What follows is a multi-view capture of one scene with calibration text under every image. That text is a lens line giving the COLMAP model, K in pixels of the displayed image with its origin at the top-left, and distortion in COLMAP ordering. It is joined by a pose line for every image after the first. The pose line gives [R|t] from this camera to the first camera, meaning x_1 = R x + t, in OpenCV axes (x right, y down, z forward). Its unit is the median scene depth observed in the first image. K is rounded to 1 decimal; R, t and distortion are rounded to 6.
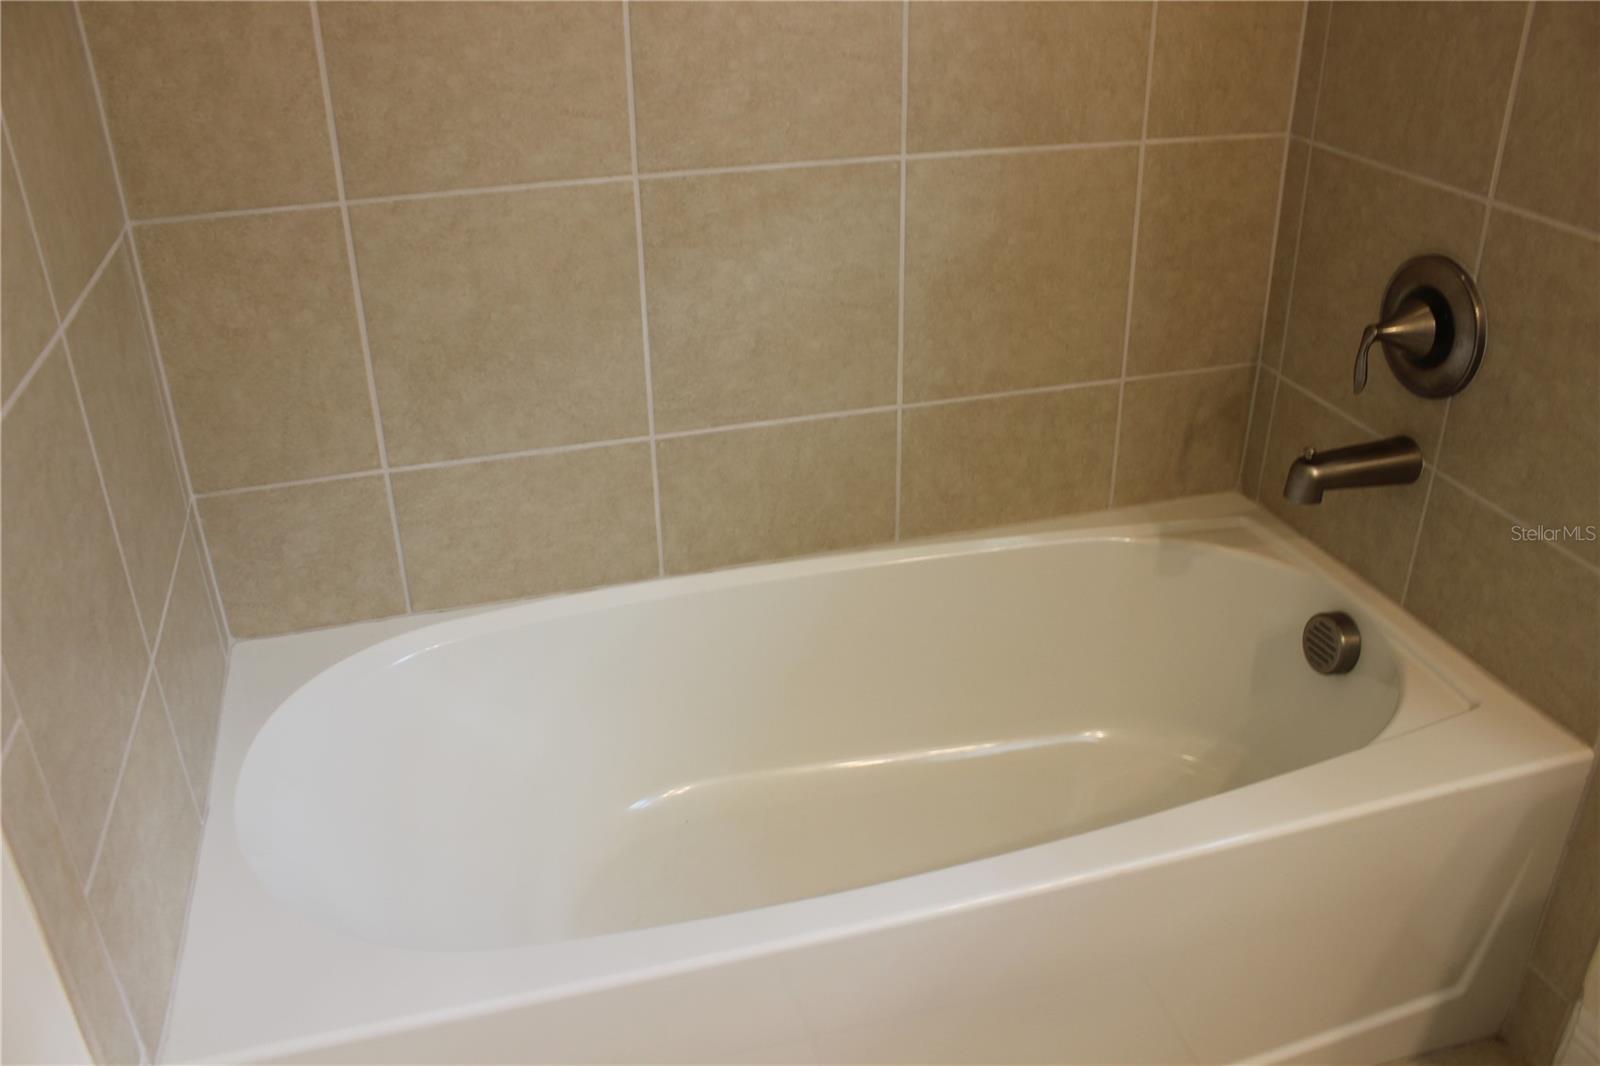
lens RADIAL K [[1344.1, 0, 806.3], [0, 1344.1, 532.6], [0, 0, 1]] dist [-0.153351, 0.119696]
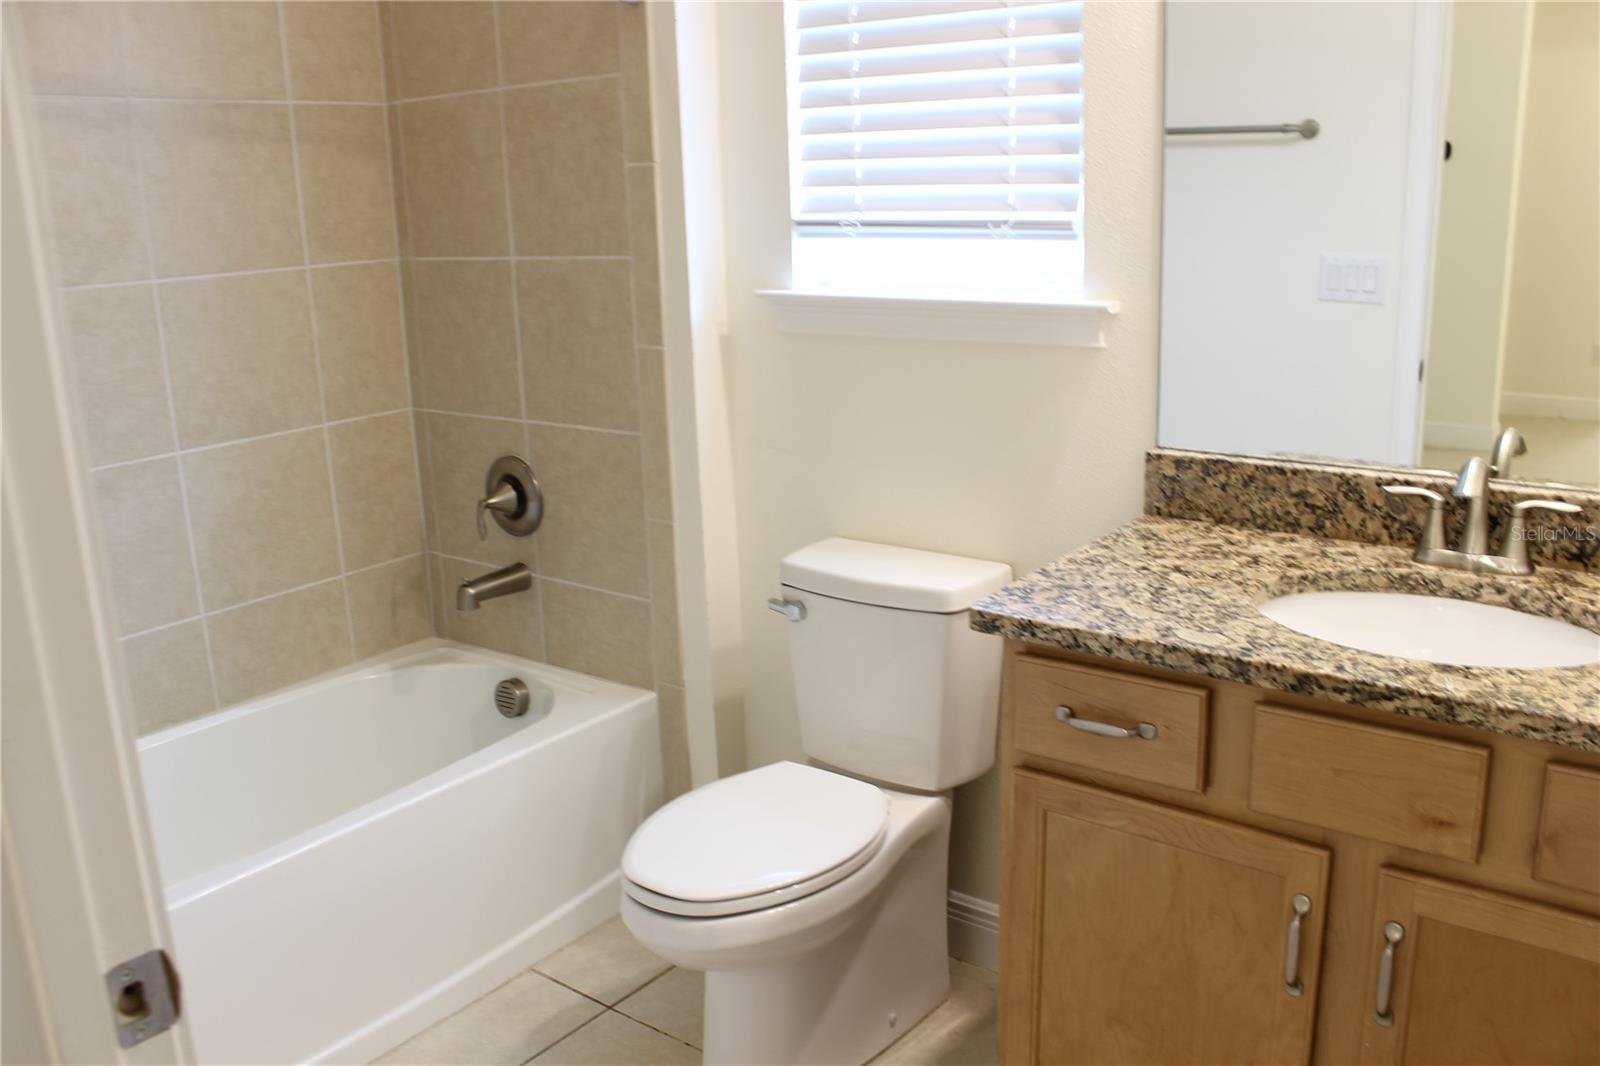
lens RADIAL K [[1344.1, 0, 799.9], [0, 1344.1, 530.1], [0, 0, 1]] dist [-0.153351, 0.119696]
pose [[0.807594, -0.162669, 0.566860, -0.213469], [0.293671, 0.944481, -0.147355, 0.237057], [-0.511419, 0.285473, 0.810528, -0.578431]]
